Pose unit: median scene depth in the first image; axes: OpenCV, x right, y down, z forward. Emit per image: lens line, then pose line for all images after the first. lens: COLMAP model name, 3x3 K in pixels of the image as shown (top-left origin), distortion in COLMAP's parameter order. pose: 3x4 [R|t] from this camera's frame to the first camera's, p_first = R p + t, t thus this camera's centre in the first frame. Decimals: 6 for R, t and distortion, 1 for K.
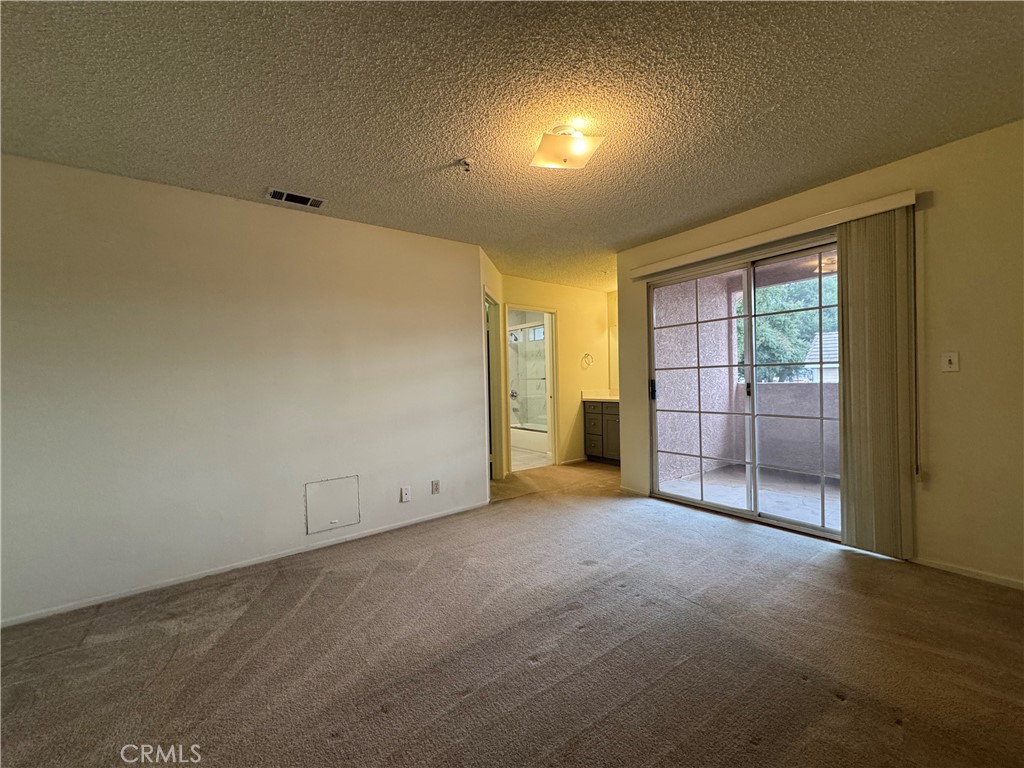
lens RADIAL K [[407.1, 0, 513.1], [0, 407.1, 384.9], [0, 0, 1]] dist [-0.001673, 0.000624]
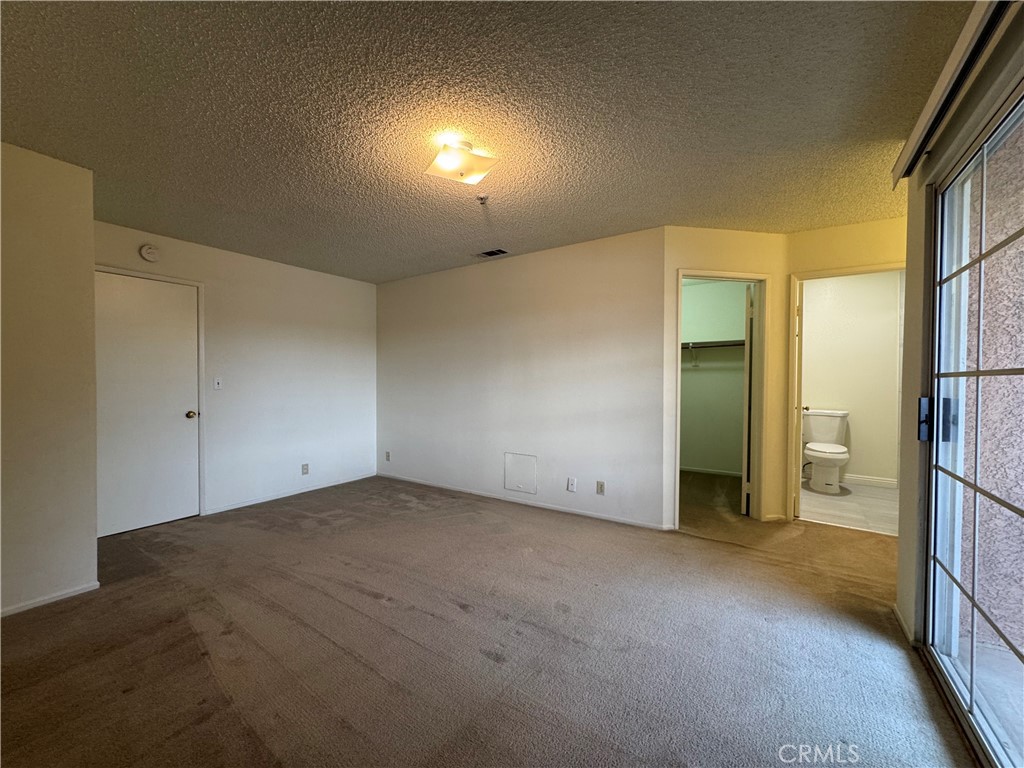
lens RADIAL K [[407.1, 0, 513.1], [0, 407.1, 384.9], [0, 0, 1]] dist [-0.001673, 0.000624]
pose [[0.337125, 0.041798, -0.940532, 0.633115], [-0.026731, 0.999036, 0.034817, -0.031604], [0.941080, 0.013403, 0.337917, 0.424177]]
